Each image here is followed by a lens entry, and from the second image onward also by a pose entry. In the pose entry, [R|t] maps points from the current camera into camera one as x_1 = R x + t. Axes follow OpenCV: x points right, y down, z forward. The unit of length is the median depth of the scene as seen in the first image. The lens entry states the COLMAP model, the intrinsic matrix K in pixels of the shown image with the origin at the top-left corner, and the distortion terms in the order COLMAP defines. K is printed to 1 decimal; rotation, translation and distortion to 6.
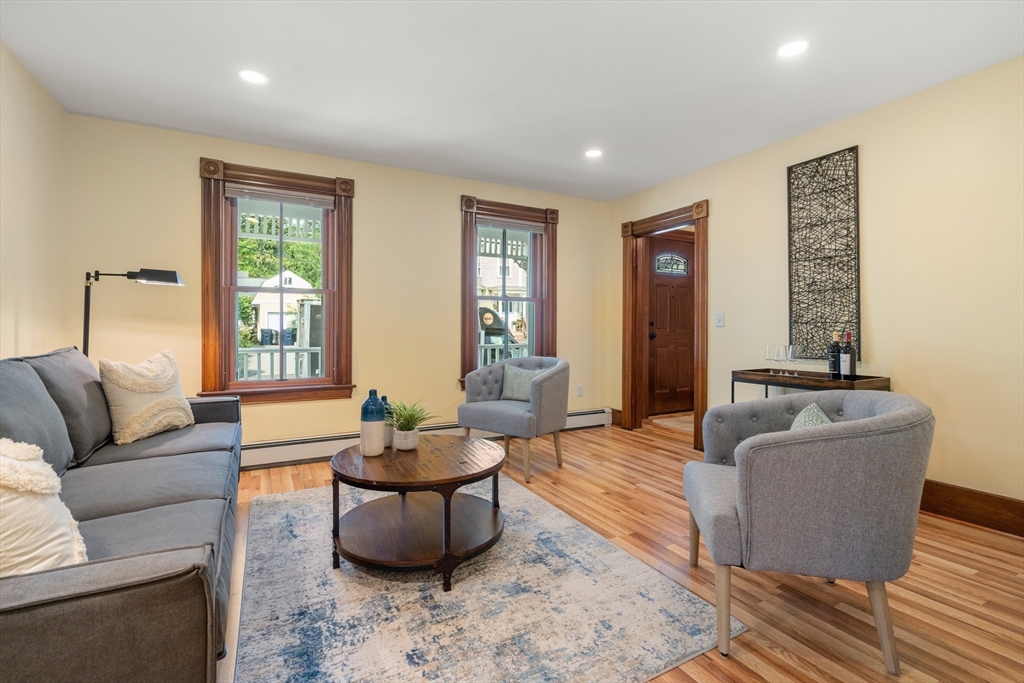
lens RADIAL K [[466.0, 0, 512.9], [0, 466.0, 333.8], [0, 0, 1]] dist [-0.005392, 0.000162]
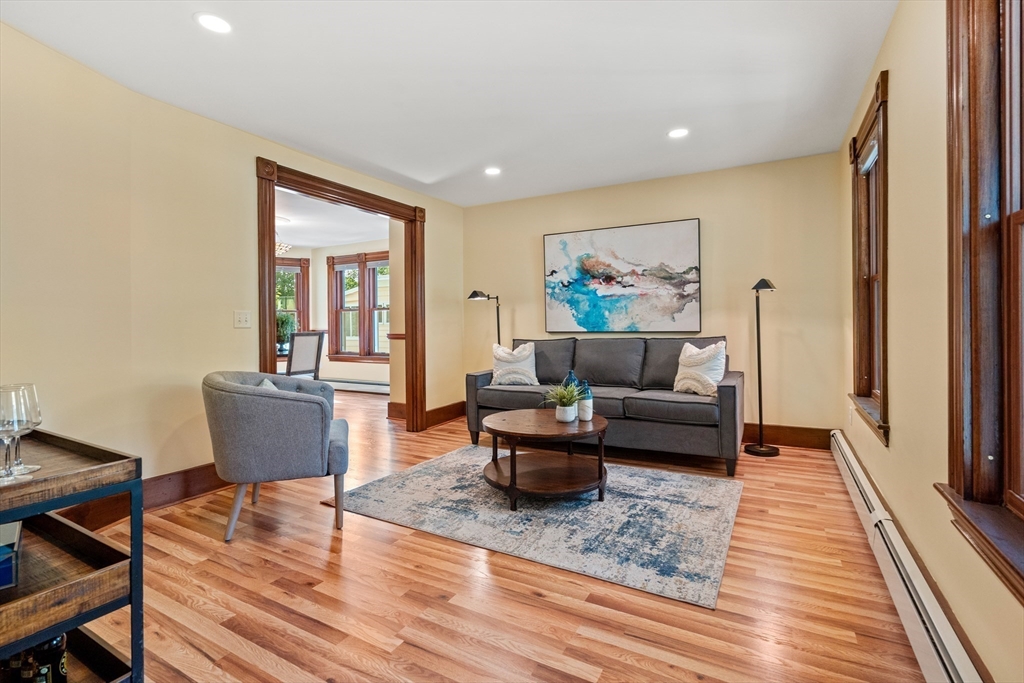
lens RADIAL K [[466.0, 0, 513.4], [0, 466.0, 331.4], [0, 0, 1]] dist [-0.005392, 0.000162]
pose [[-0.845975, 0.007621, -0.533168, 0.614463], [-0.003111, 0.999810, 0.019226, -0.029429], [0.533213, 0.017923, -0.845791, 2.133004]]
